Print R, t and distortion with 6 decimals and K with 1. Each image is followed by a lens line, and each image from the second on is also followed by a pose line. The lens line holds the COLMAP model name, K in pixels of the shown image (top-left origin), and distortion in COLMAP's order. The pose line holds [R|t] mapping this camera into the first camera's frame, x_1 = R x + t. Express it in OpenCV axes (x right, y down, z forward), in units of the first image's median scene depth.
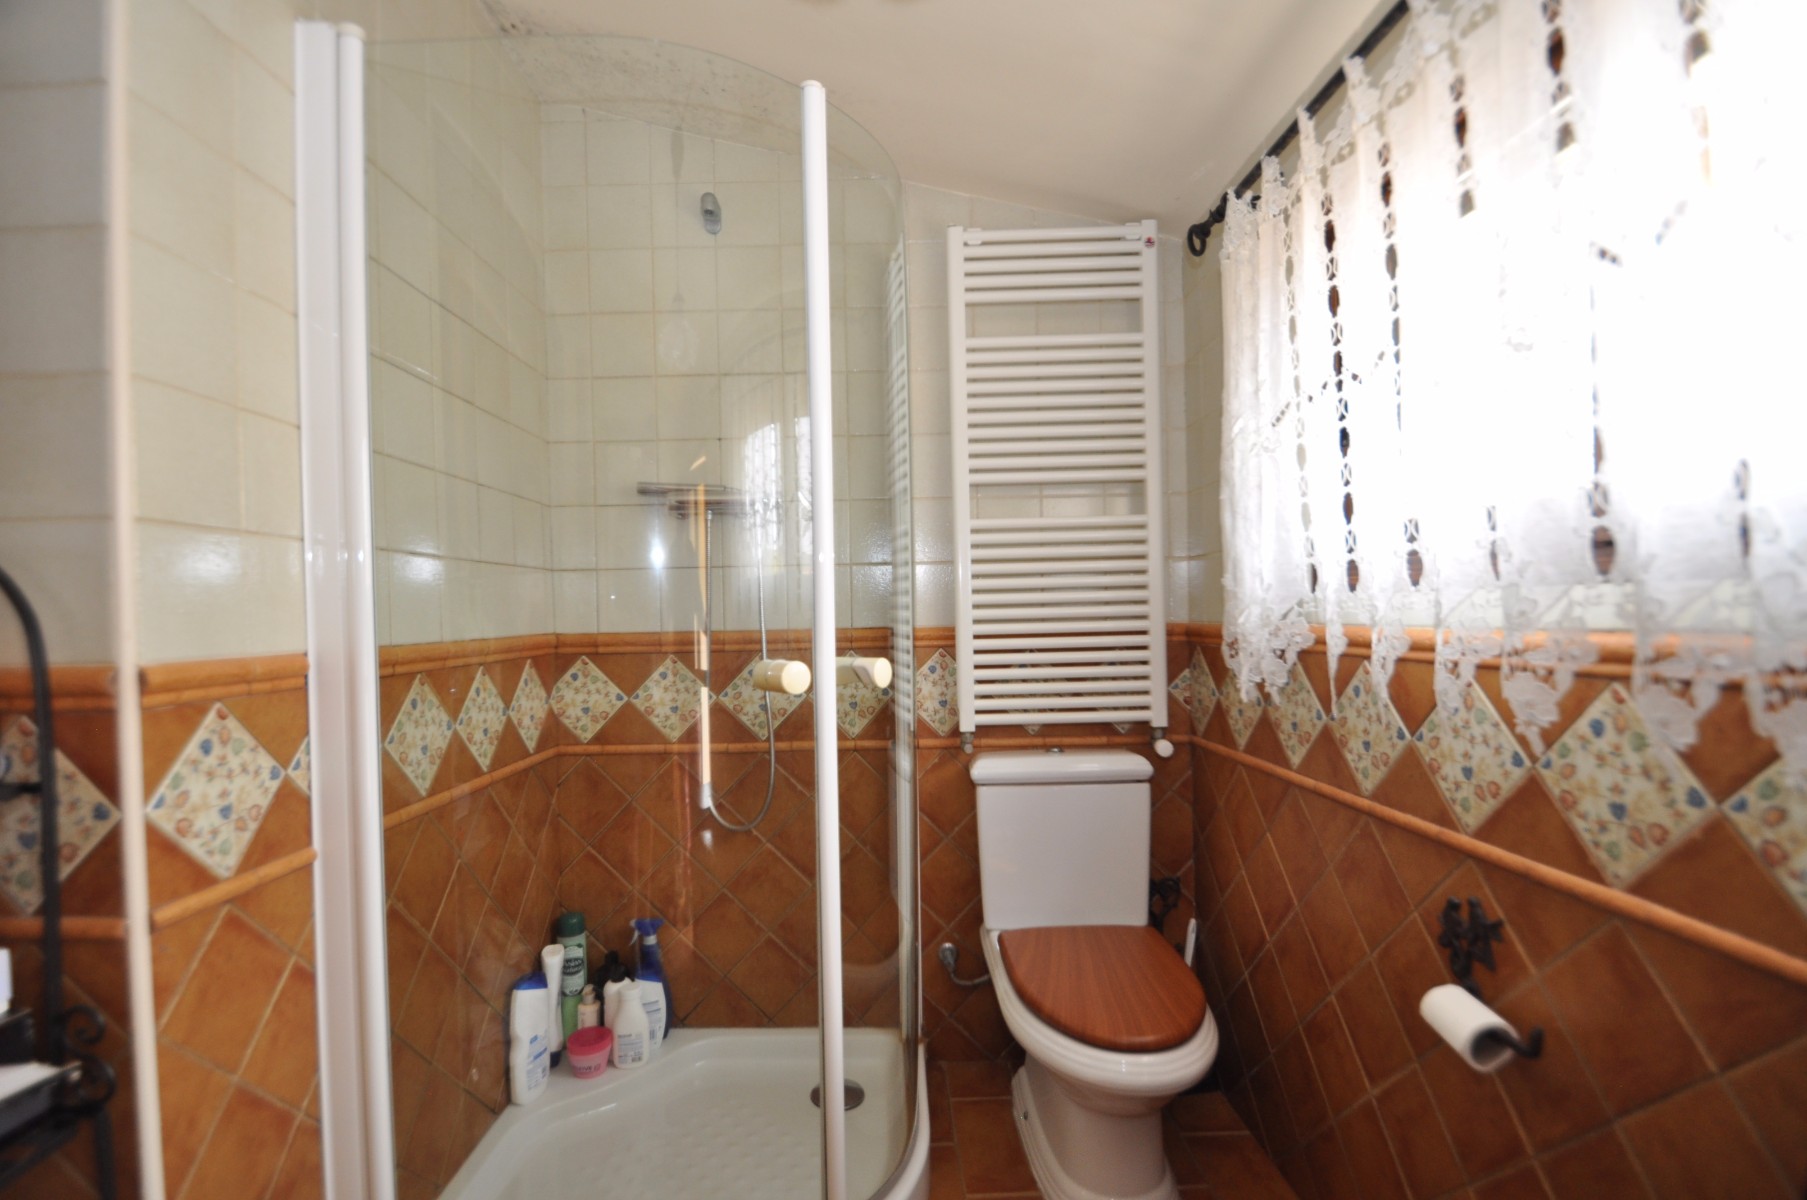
lens RADIAL K [[829.0, 0, 914.4], [0, 829.0, 598.5], [0, 0, 1]] dist [0.000396, -0.001277]
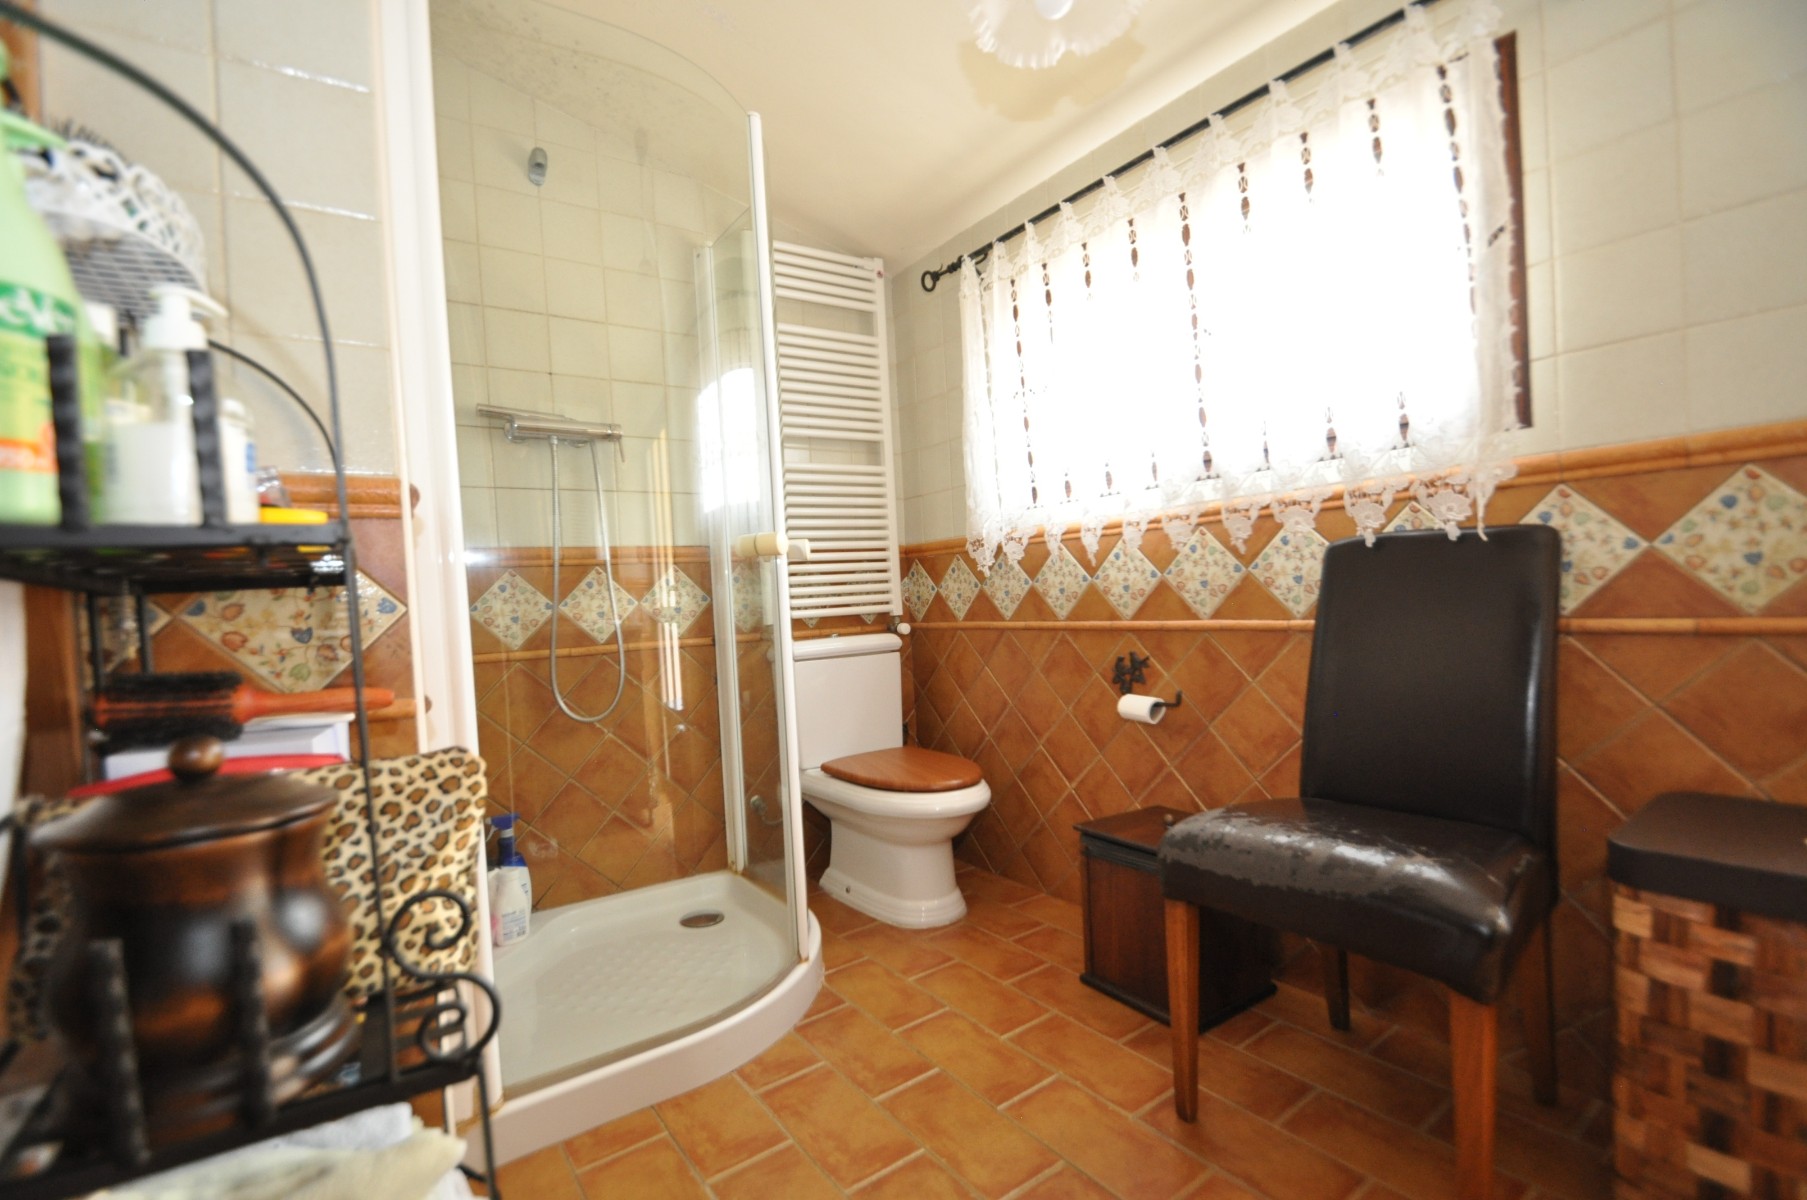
lens RADIAL K [[829.0, 0, 886.0], [0, 829.0, 607.8], [0, 0, 1]] dist [0.000396, -0.001277]
pose [[0.823617, -0.026276, 0.566538, -0.571491], [0.030634, 0.999529, 0.001823, 0.149777], [-0.566319, 0.015854, 0.824034, -0.178155]]
